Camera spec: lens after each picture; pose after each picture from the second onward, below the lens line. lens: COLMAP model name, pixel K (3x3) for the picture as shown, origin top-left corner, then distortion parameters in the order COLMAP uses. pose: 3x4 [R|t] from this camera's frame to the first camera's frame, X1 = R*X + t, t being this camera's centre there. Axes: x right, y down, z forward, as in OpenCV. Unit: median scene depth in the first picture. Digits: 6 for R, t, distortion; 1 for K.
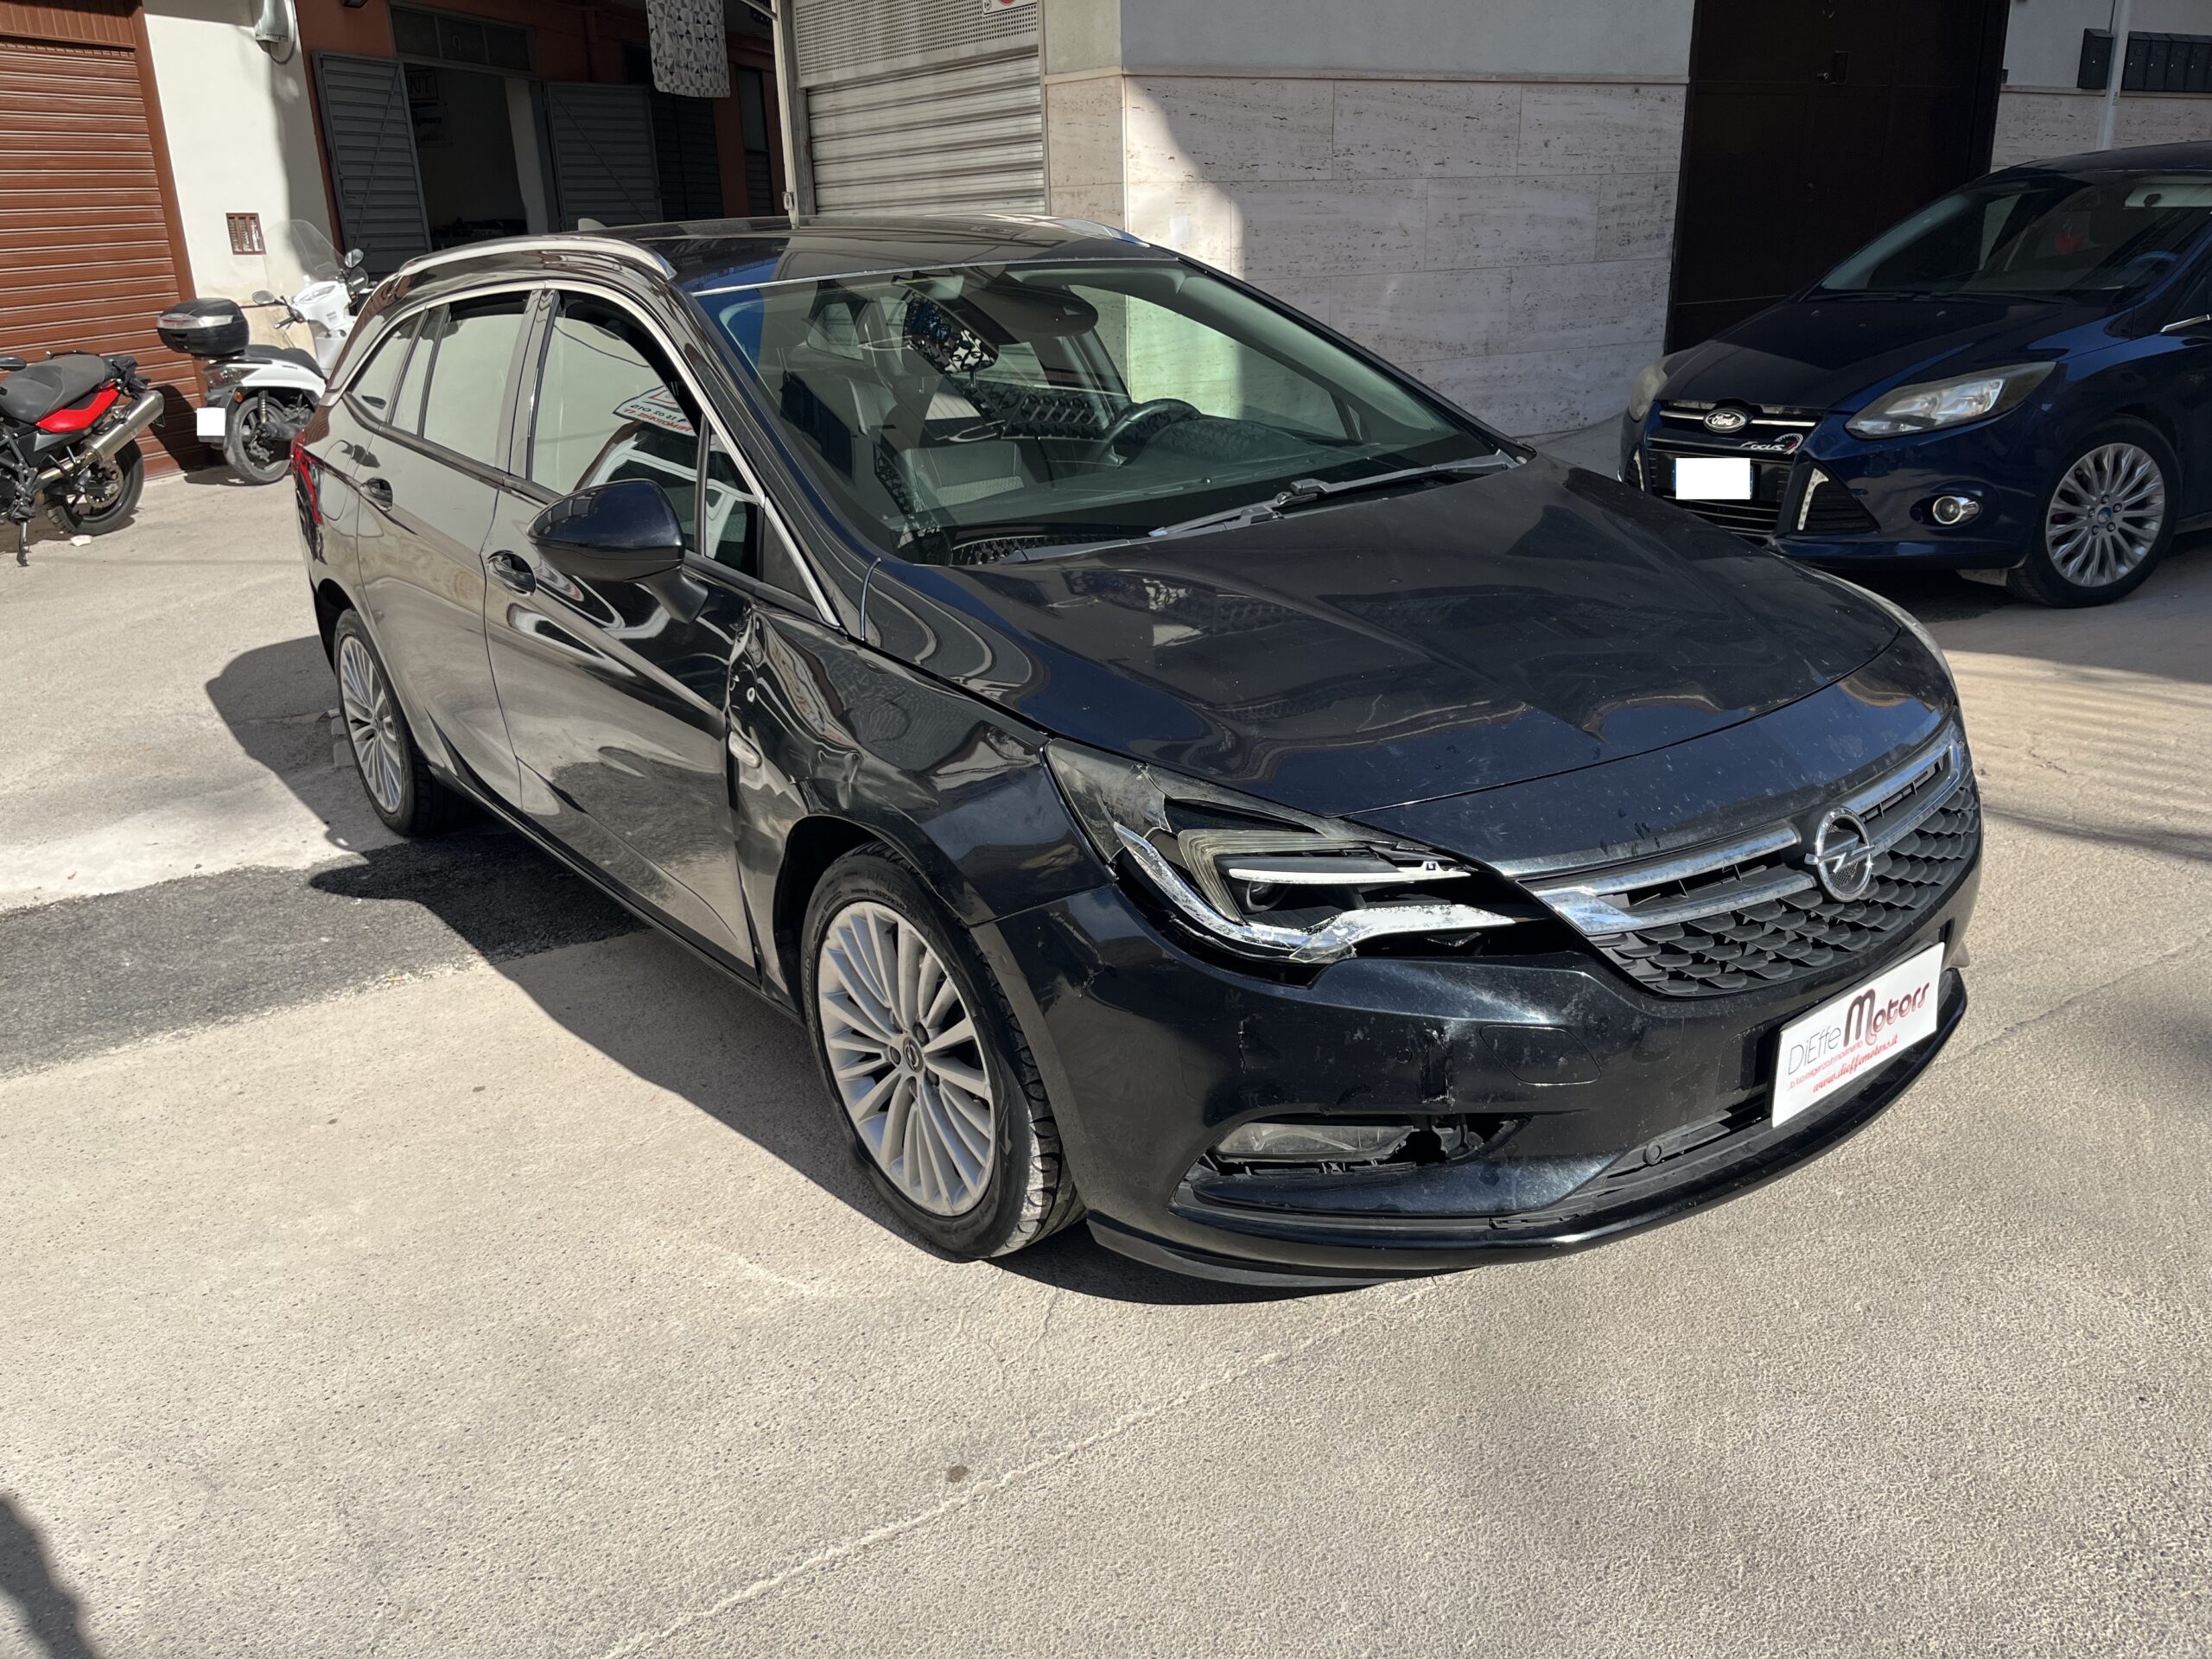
lens RADIAL K [[1693.6, 0, 1106.0], [0, 1693.6, 829.5], [0, 0, 1]] dist [0.046683, -0.077002]
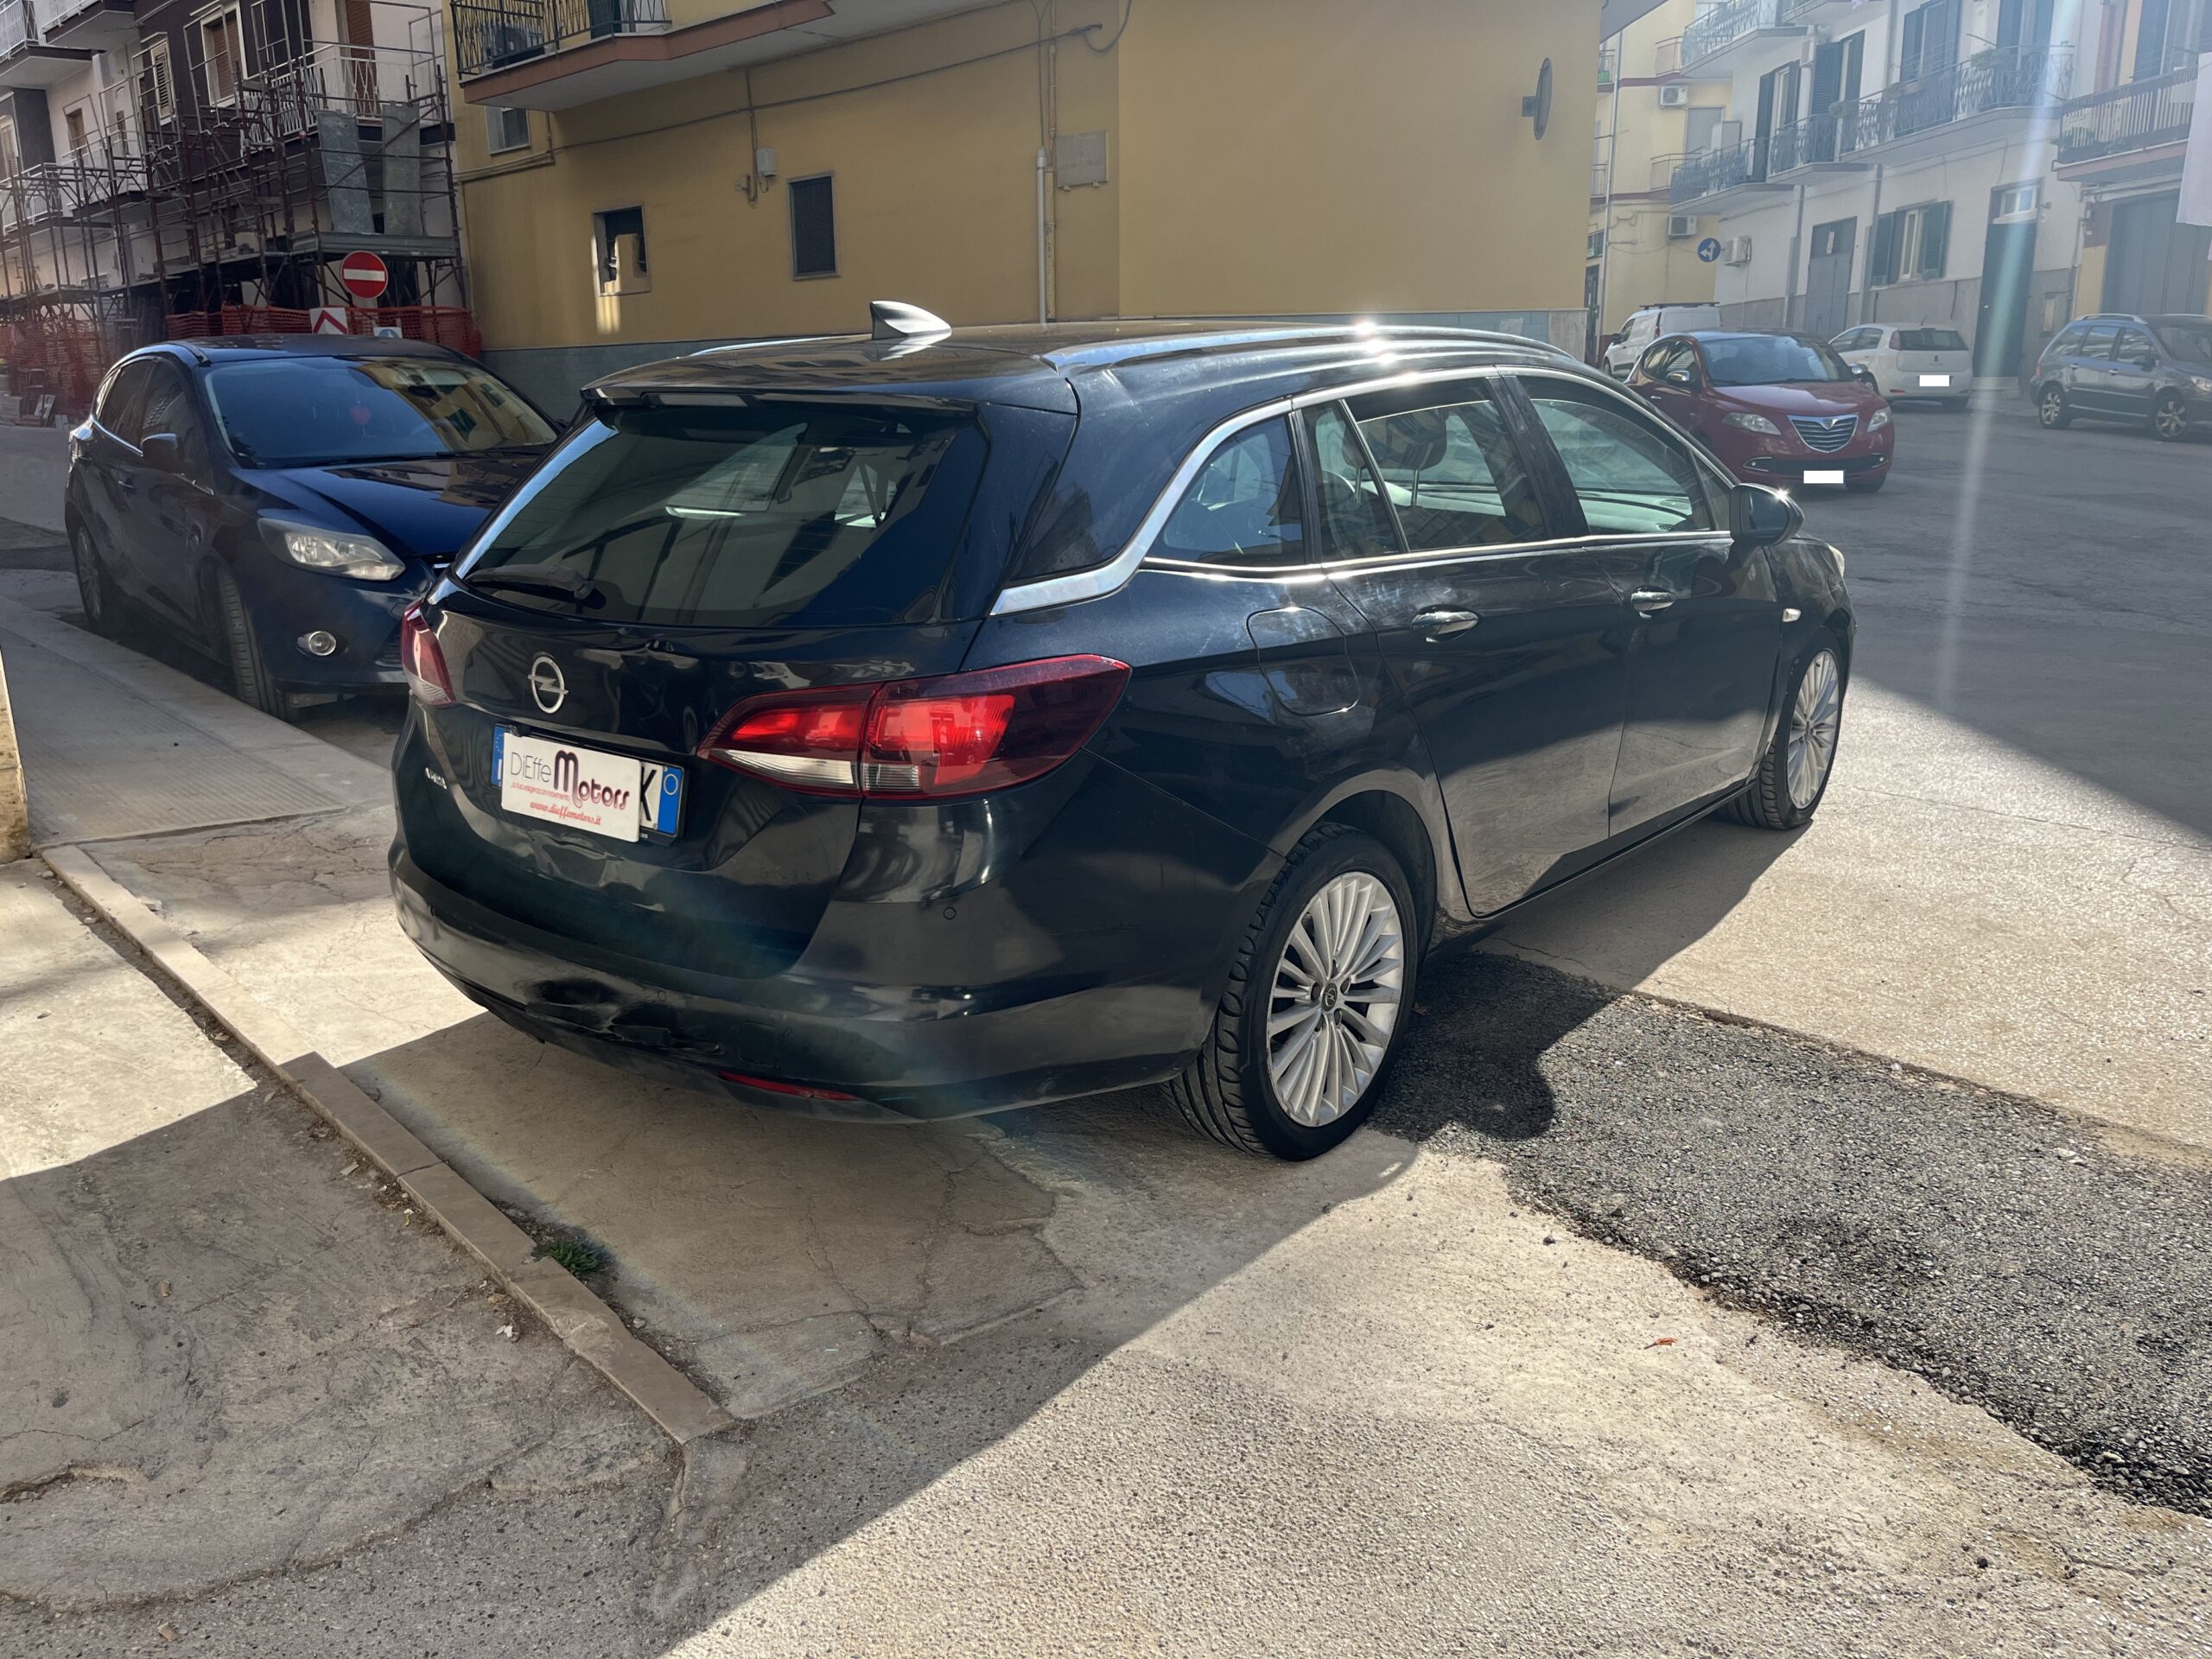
lens RADIAL K [[1693.6, 0, 1106.0], [0, 1693.6, 829.5], [0, 0, 1]] dist [0.046683, -0.077002]
pose [[-0.237580, -0.214362, 0.947420, -0.626711], [0.326482, 0.900983, 0.285726, -0.210999], [-0.914858, 0.377198, -0.144070, 0.692471]]
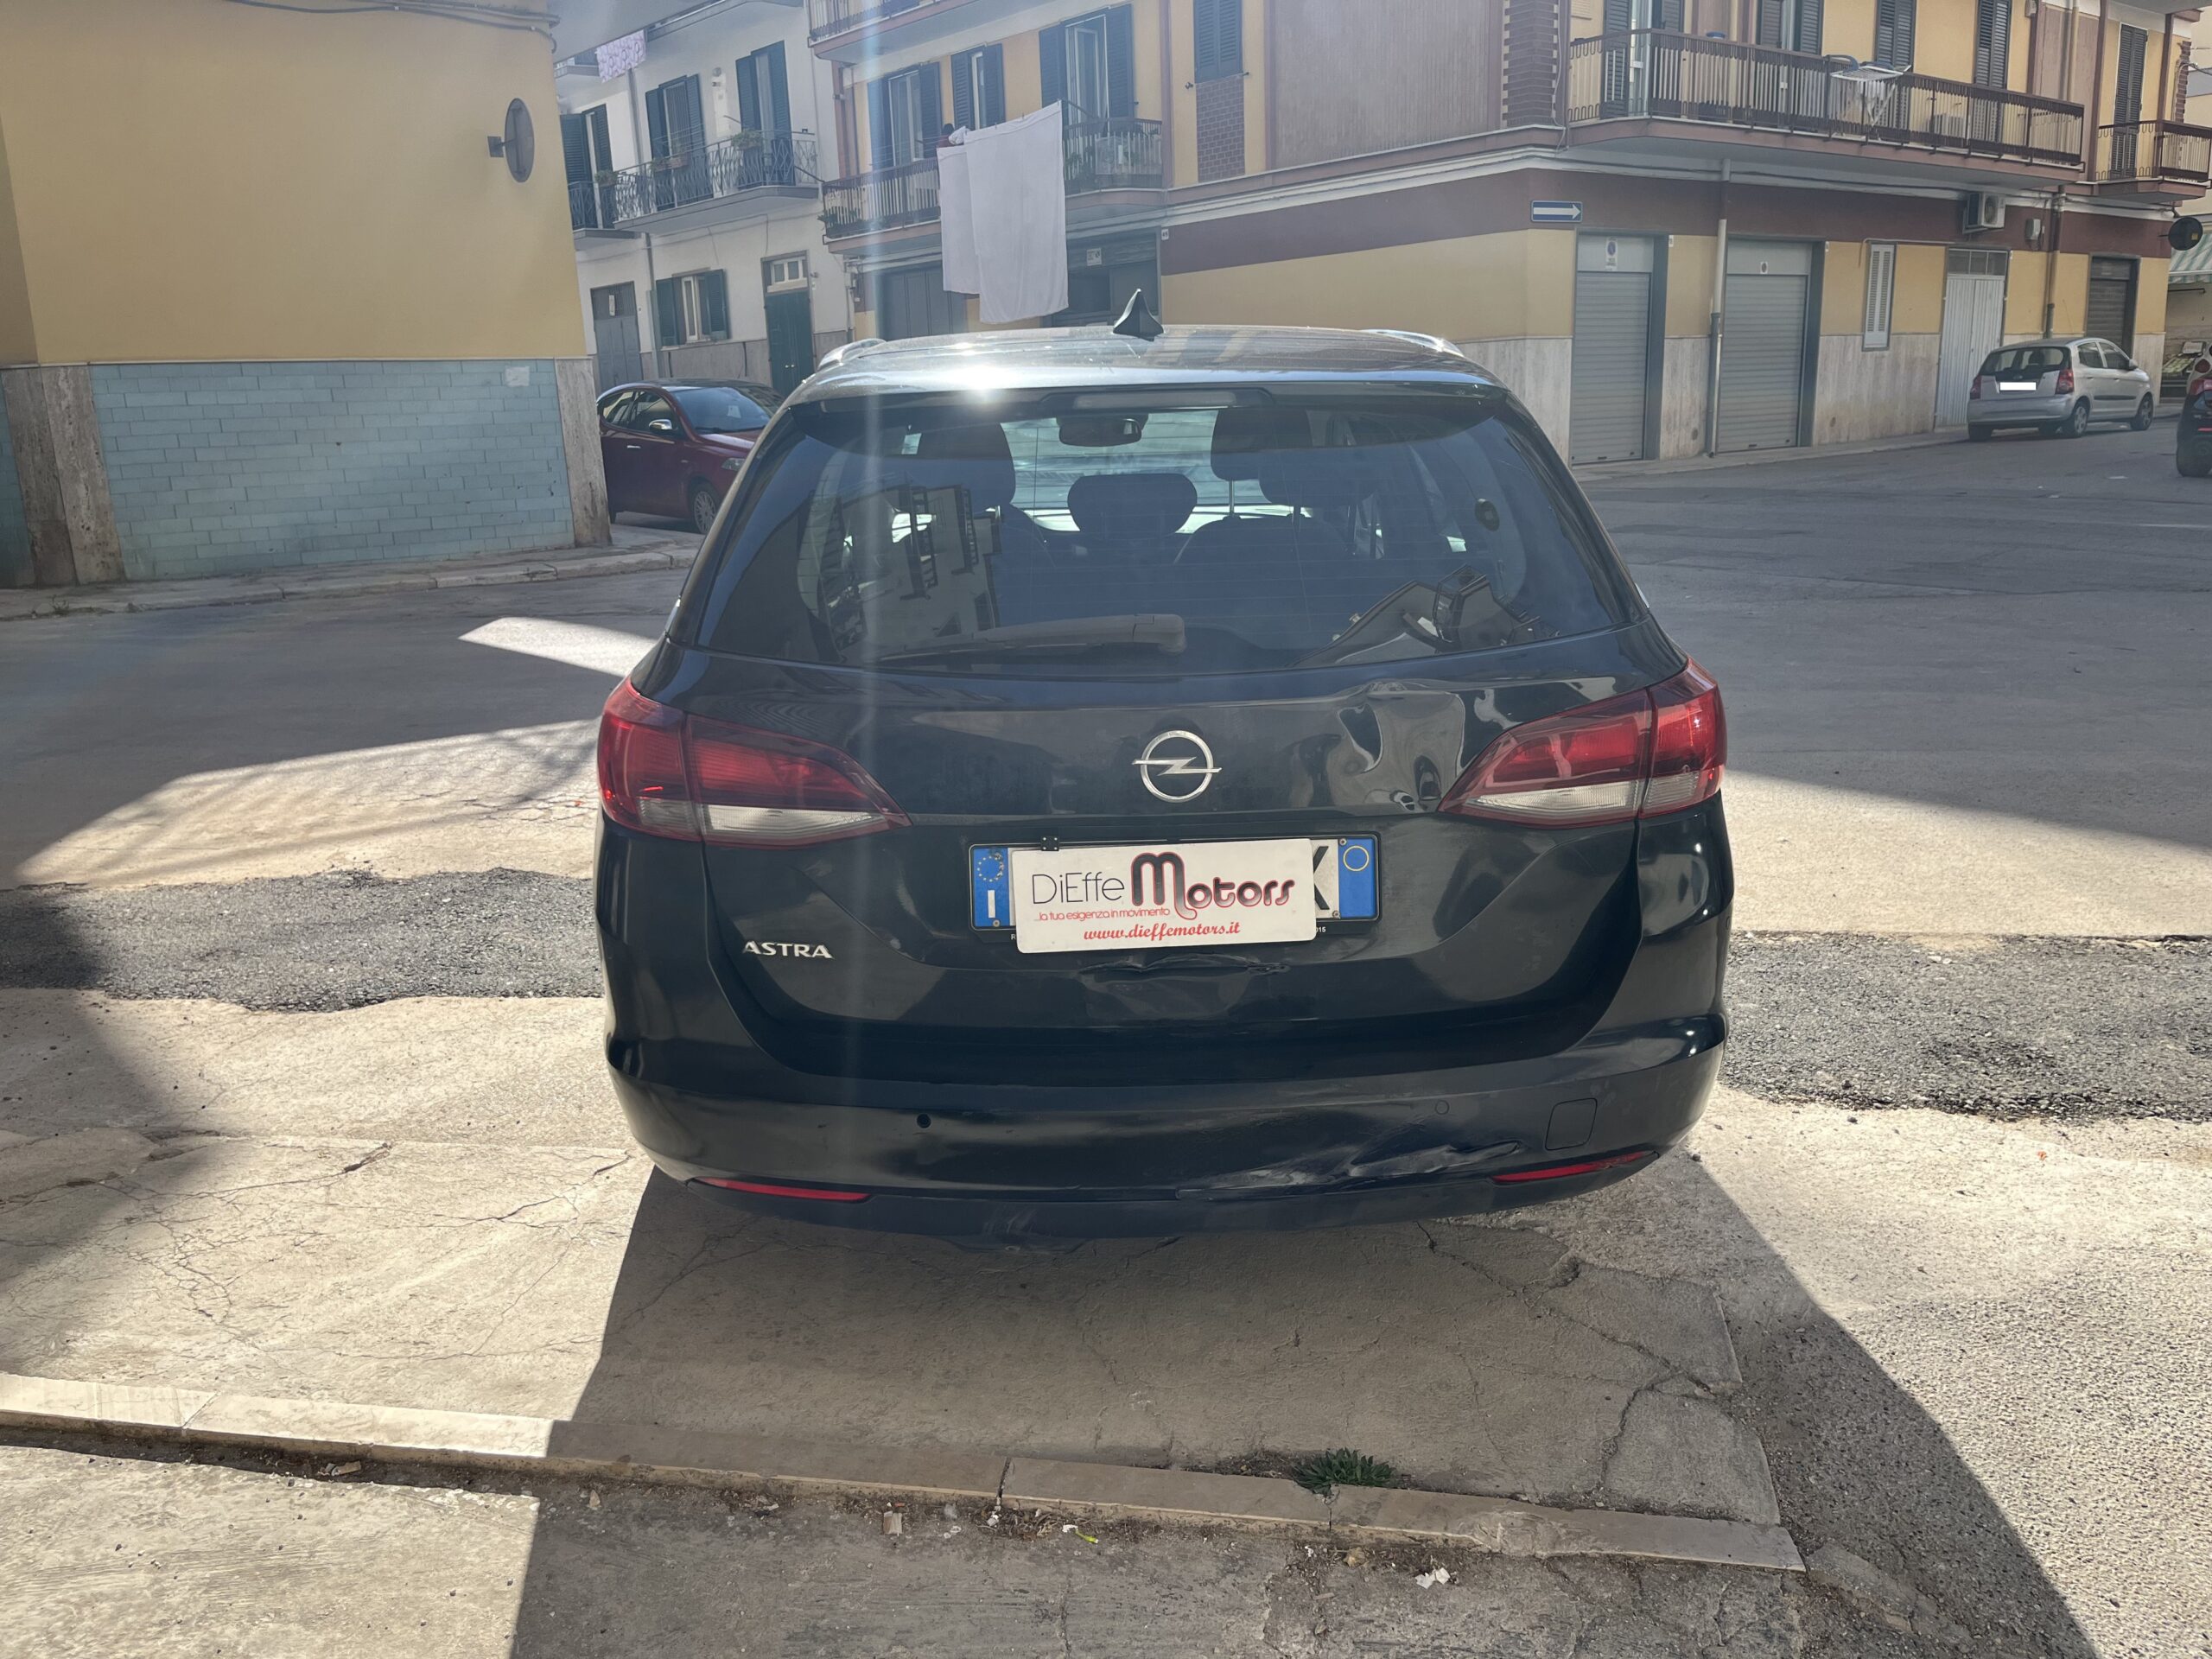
lens RADIAL K [[1672.0, 0, 1106.0], [0, 1672.0, 829.5], [0, 0, 1]] dist [0.073560, -0.116079]
pose [[-0.811890, -0.081092, 0.578151, -0.398091], [0.242900, 0.853602, 0.460828, -0.294596], [-0.530881, 0.514575, -0.673334, 0.934022]]
